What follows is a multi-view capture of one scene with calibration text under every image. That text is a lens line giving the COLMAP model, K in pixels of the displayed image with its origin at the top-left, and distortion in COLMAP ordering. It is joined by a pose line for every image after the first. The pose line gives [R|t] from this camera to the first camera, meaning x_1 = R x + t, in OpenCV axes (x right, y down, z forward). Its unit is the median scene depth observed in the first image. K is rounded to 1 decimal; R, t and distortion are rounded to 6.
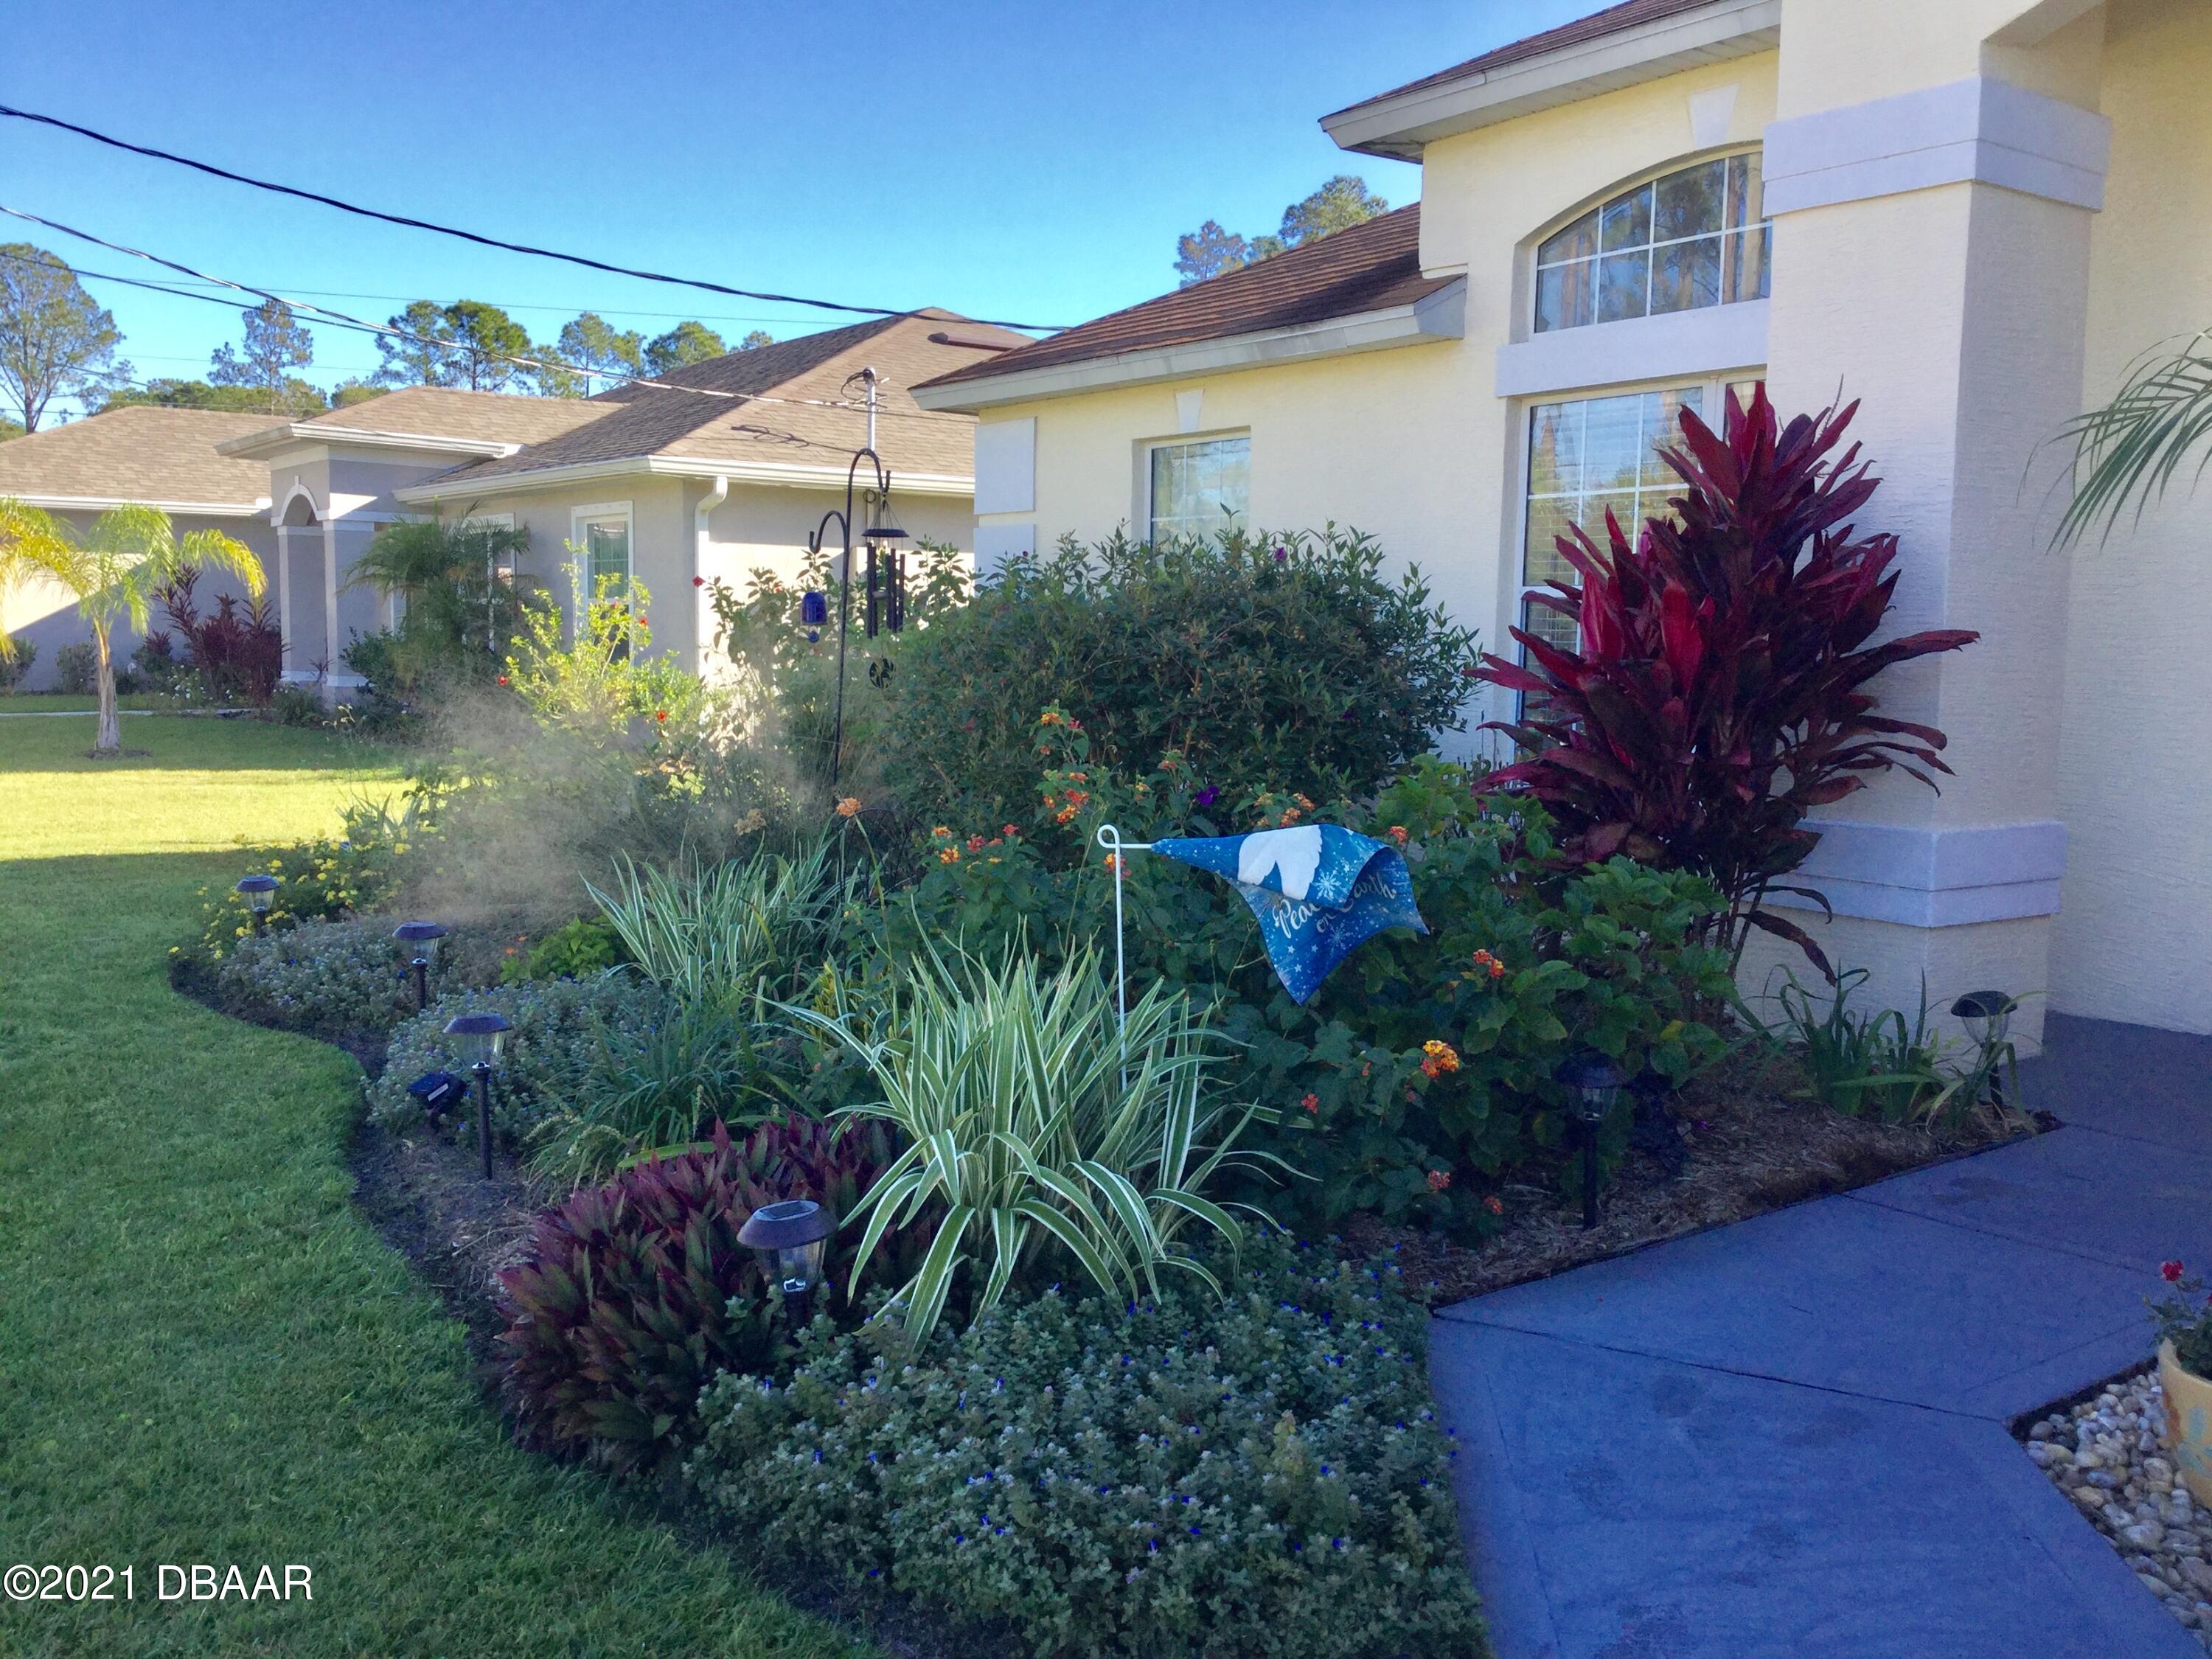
lens RADIAL K [[1973.2, 0, 1106.0], [0, 1973.2, 829.5], [0, 0, 1]] dist [0.105788, -0.186075]
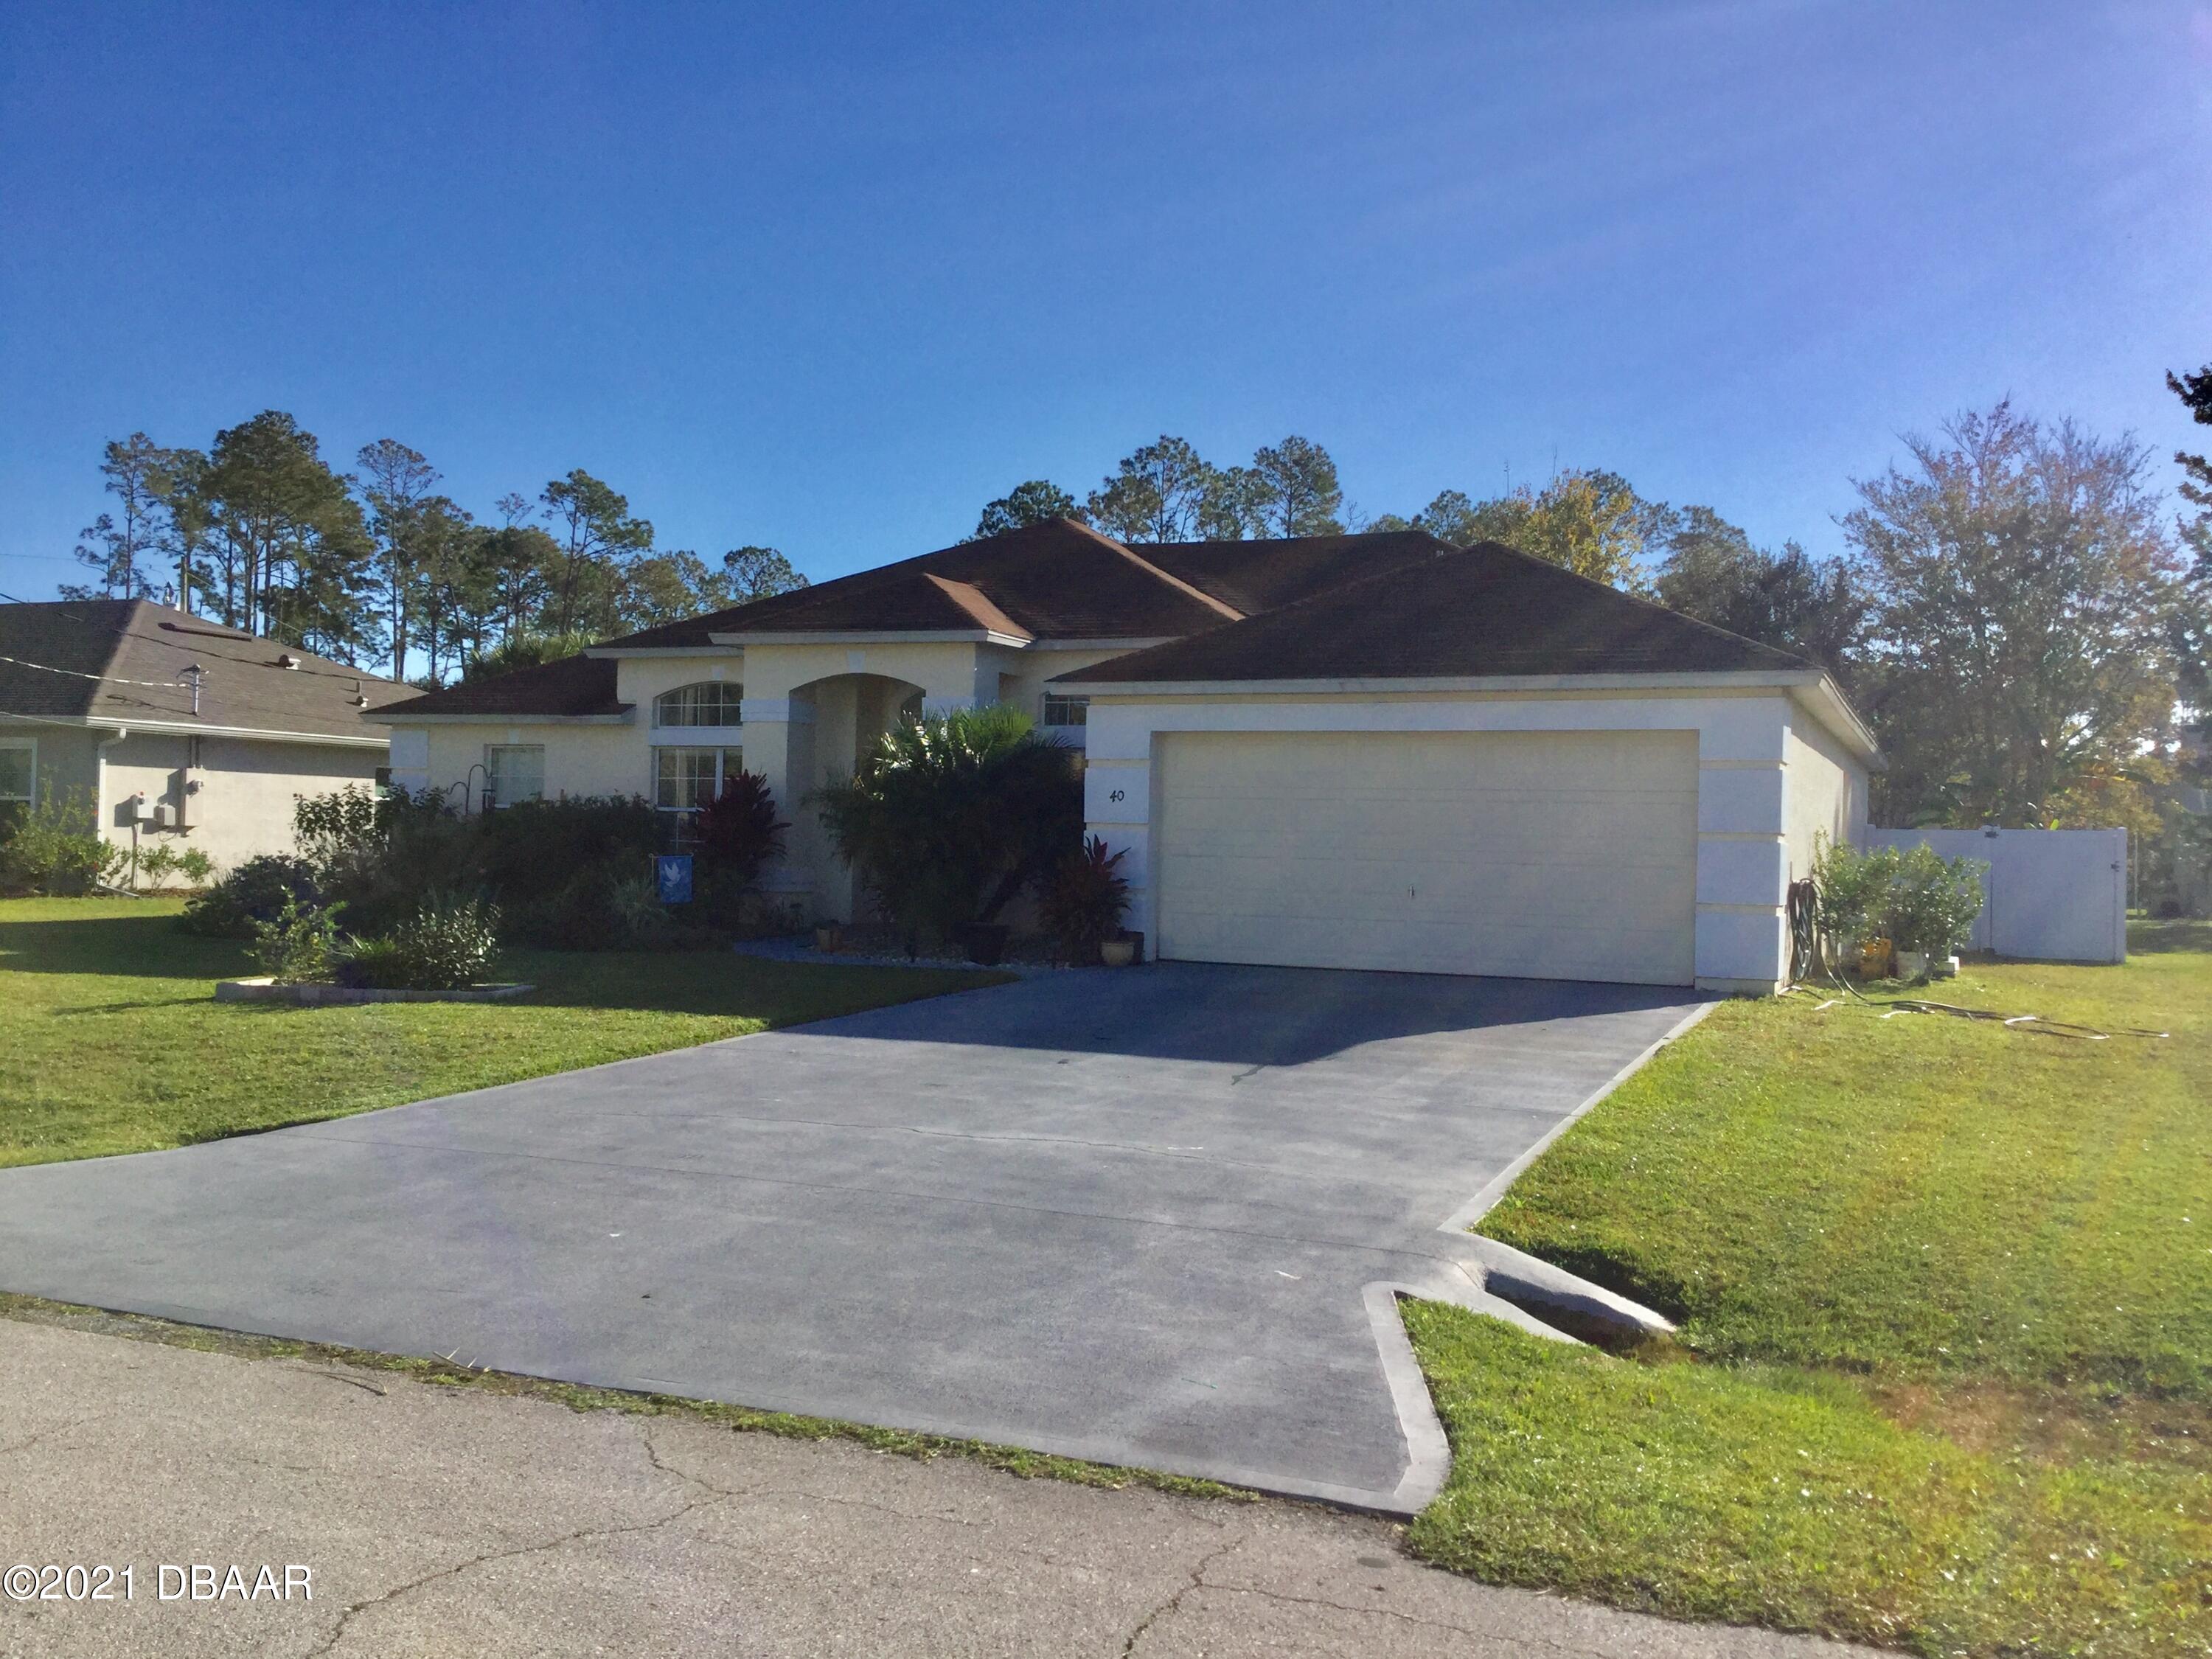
lens RADIAL K [[1973.2, 0, 1106.0], [0, 1973.2, 829.5], [0, 0, 1]] dist [0.105788, -0.186075]
pose [[0.848172, -0.012394, 0.529575, -0.661784], [0.056156, 0.996197, -0.066624, 0.126792], [-0.526735, 0.086247, 0.845643, -1.565237]]
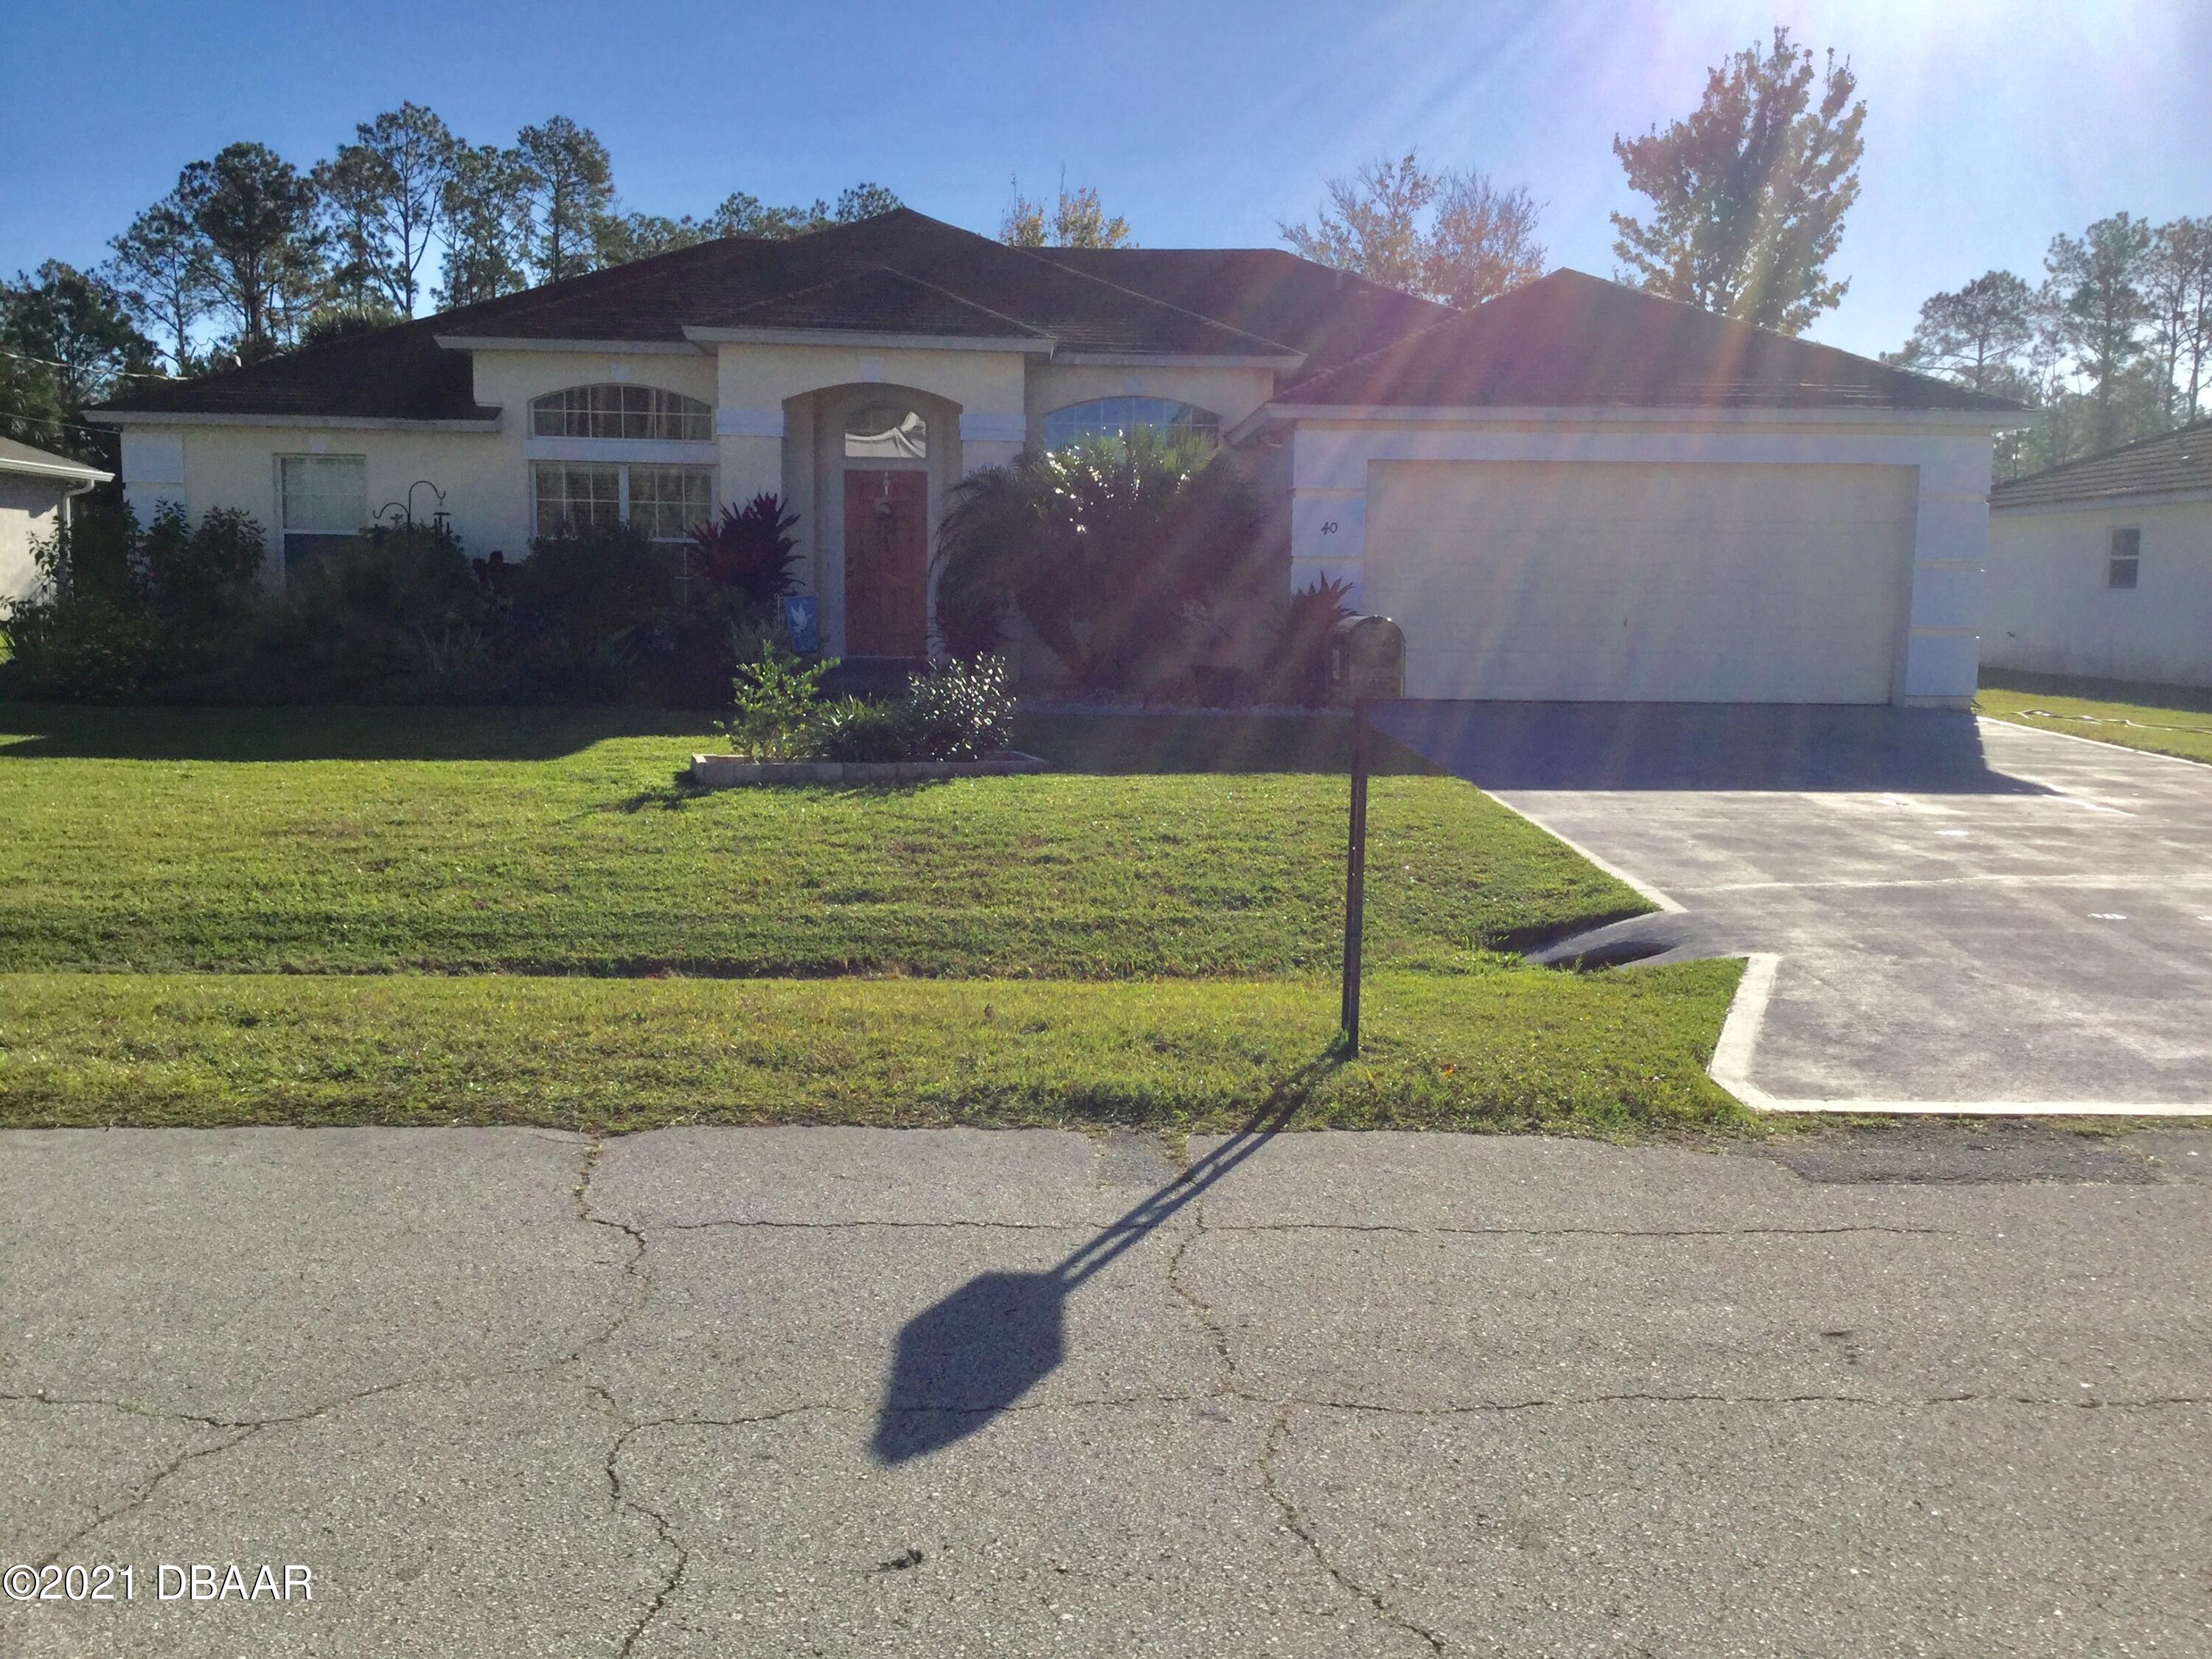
lens RADIAL K [[1973.2, 0, 1106.0], [0, 1973.2, 829.5], [0, 0, 1]] dist [0.105788, -0.186075]
pose [[0.554056, -0.128084, 0.822567, -1.243880], [0.079572, 0.991717, 0.100826, 0.047949], [-0.828668, 0.009590, 0.559659, -0.850495]]
